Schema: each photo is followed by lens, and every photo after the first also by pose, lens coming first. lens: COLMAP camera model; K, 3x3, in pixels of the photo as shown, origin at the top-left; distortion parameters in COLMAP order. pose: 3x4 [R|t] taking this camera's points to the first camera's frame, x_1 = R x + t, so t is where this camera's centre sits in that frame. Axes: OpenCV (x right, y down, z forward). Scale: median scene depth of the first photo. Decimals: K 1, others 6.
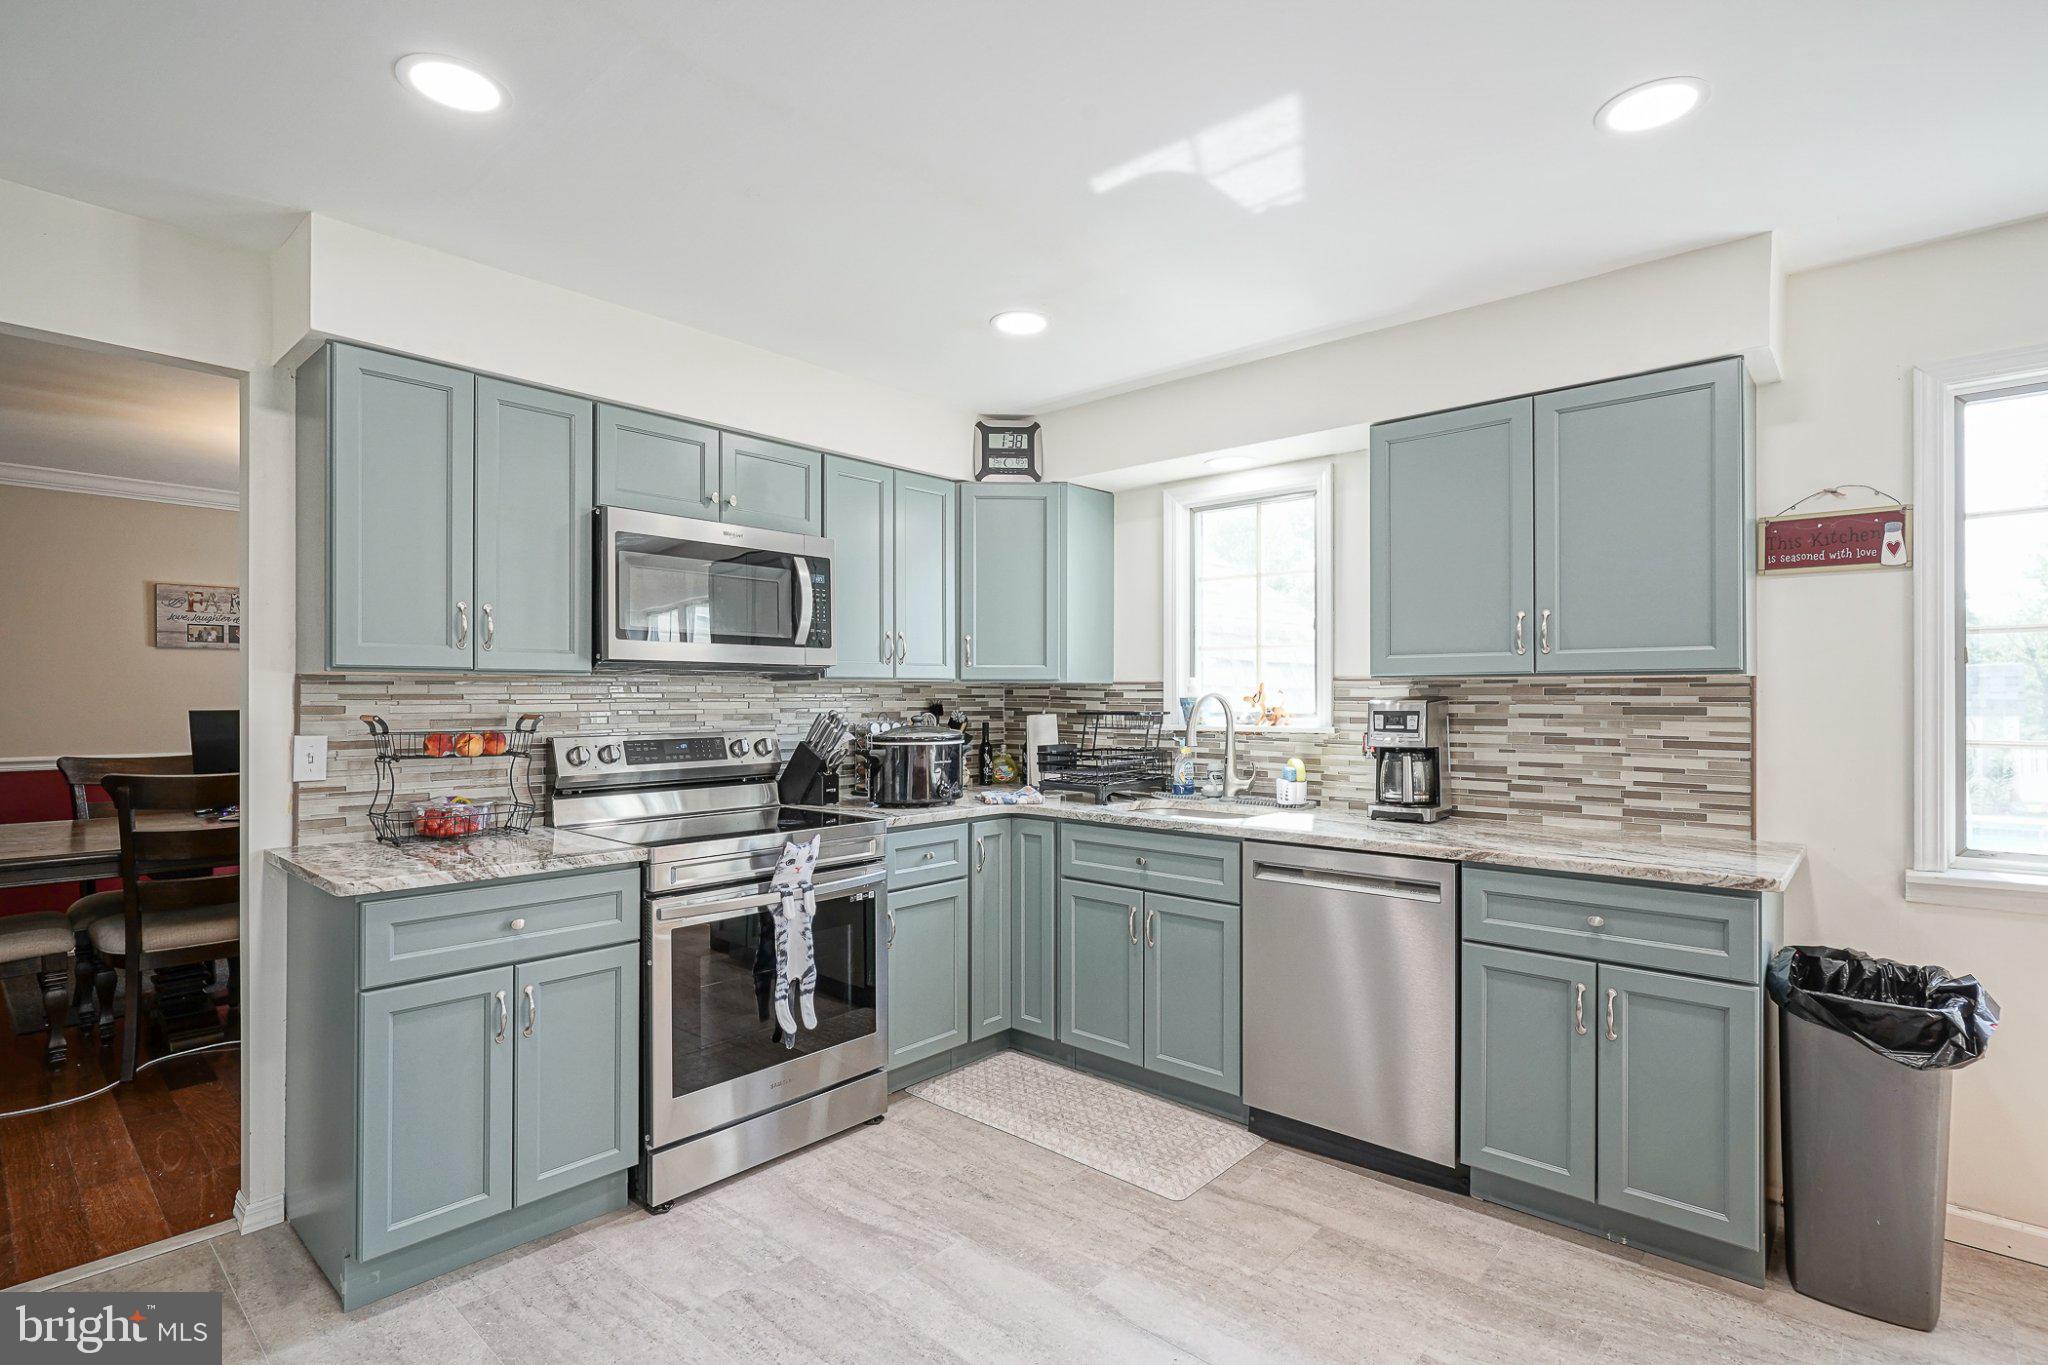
lens RADIAL K [[994.8, 0, 1022.1], [0, 994.8, 688.2], [0, 0, 1]] dist [-0.000345, 0.001507]
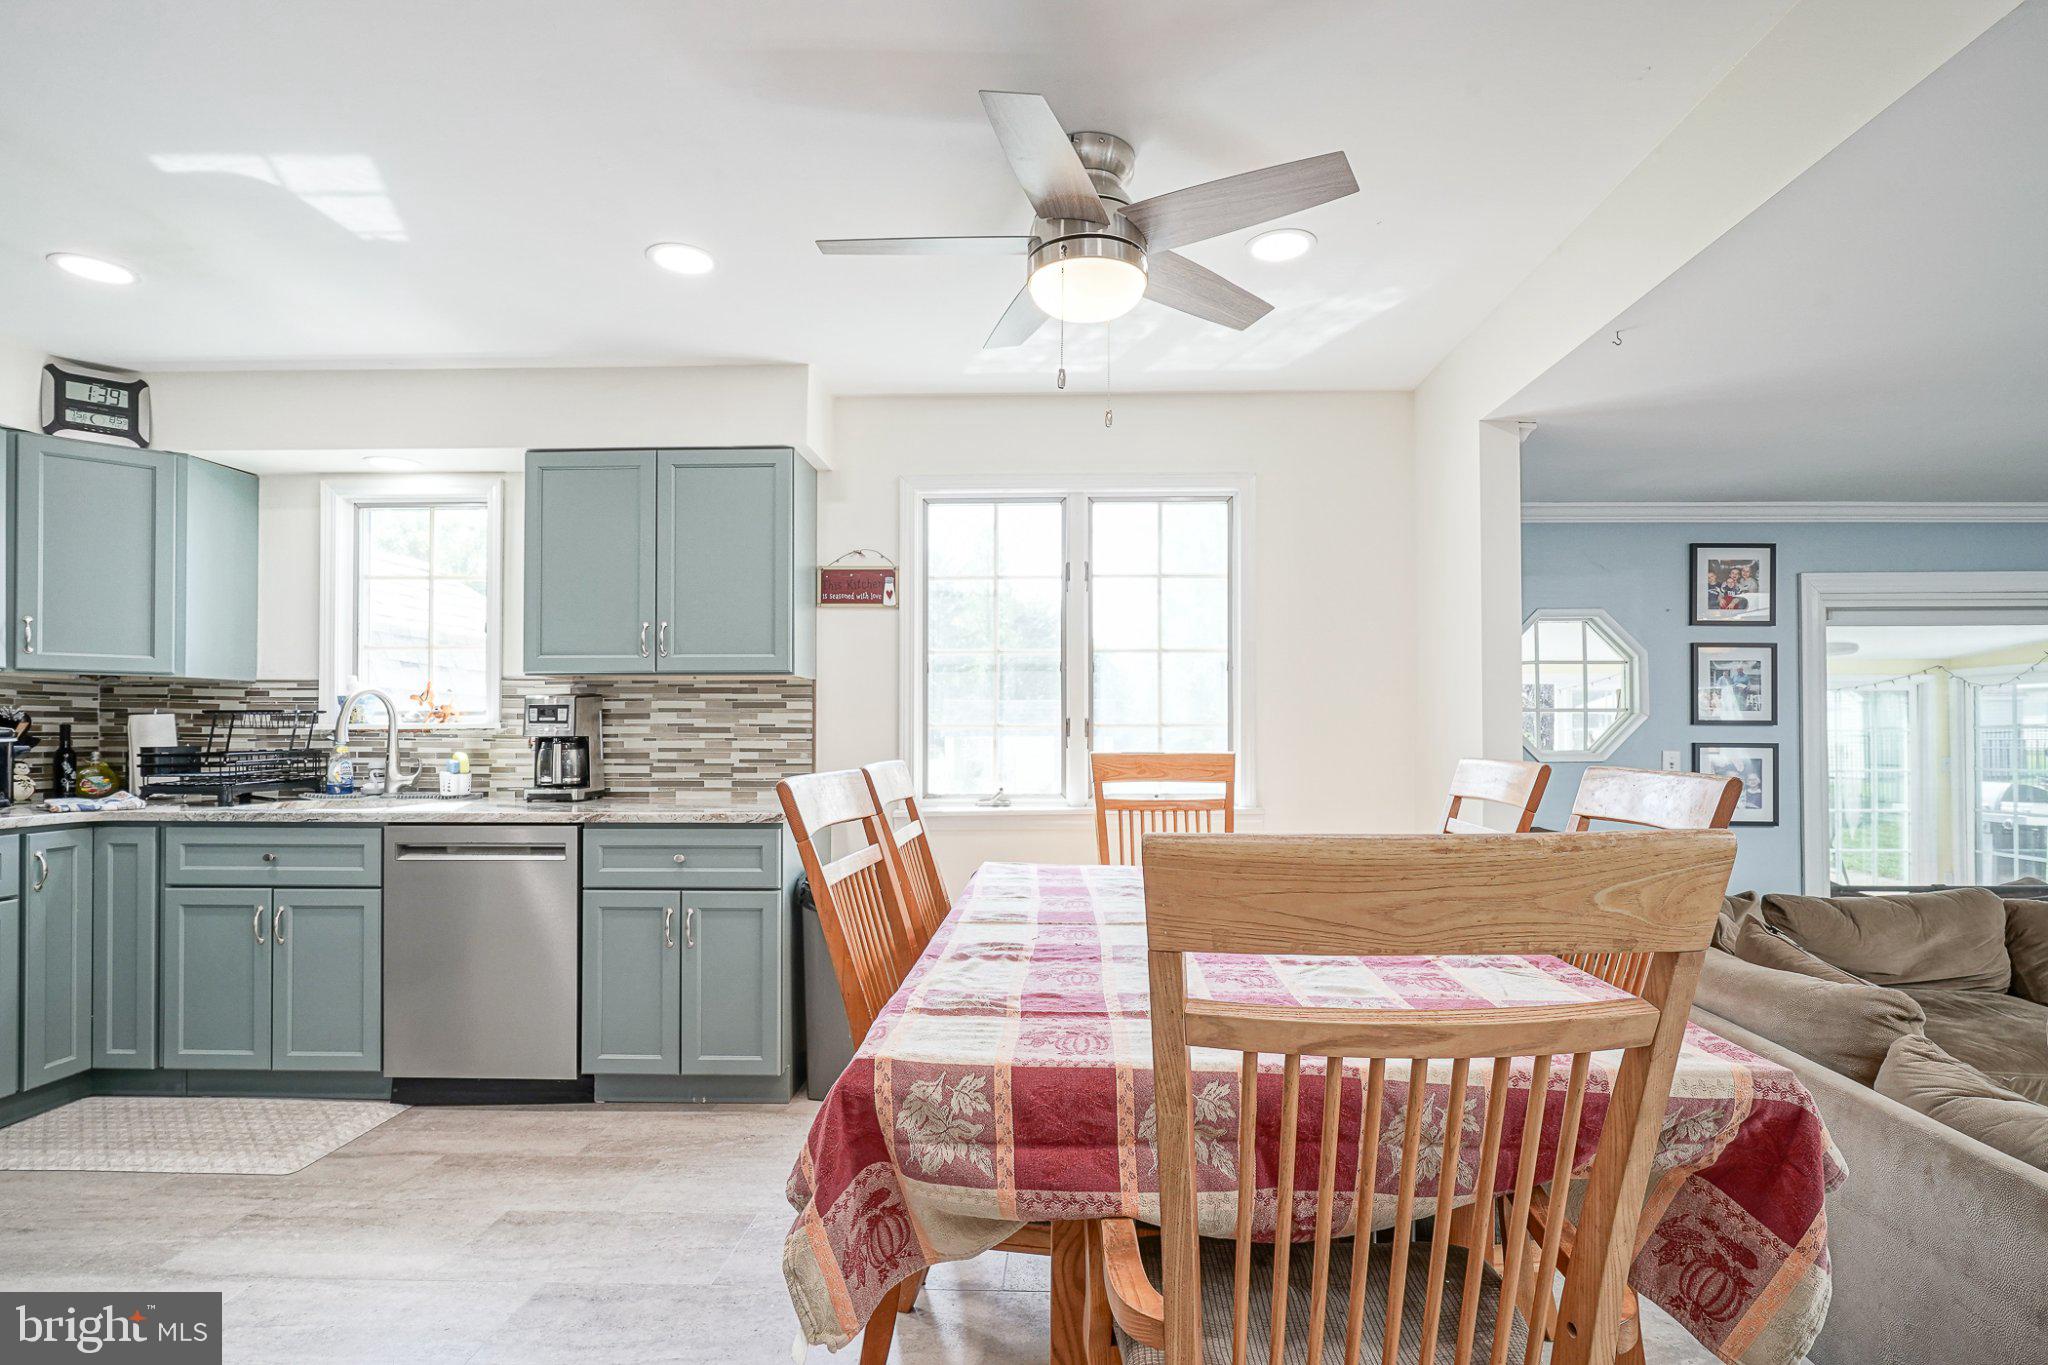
lens RADIAL K [[994.8, 0, 1036.6], [0, 994.8, 719.9], [0, 0, 1]] dist [-0.000345, 0.001507]
pose [[0.766452, 0.003170, 0.642294, 0.072156], [-0.004235, 0.999991, 0.000119, 0.037716], [-0.642288, -0.002812, 0.766458, -0.234332]]
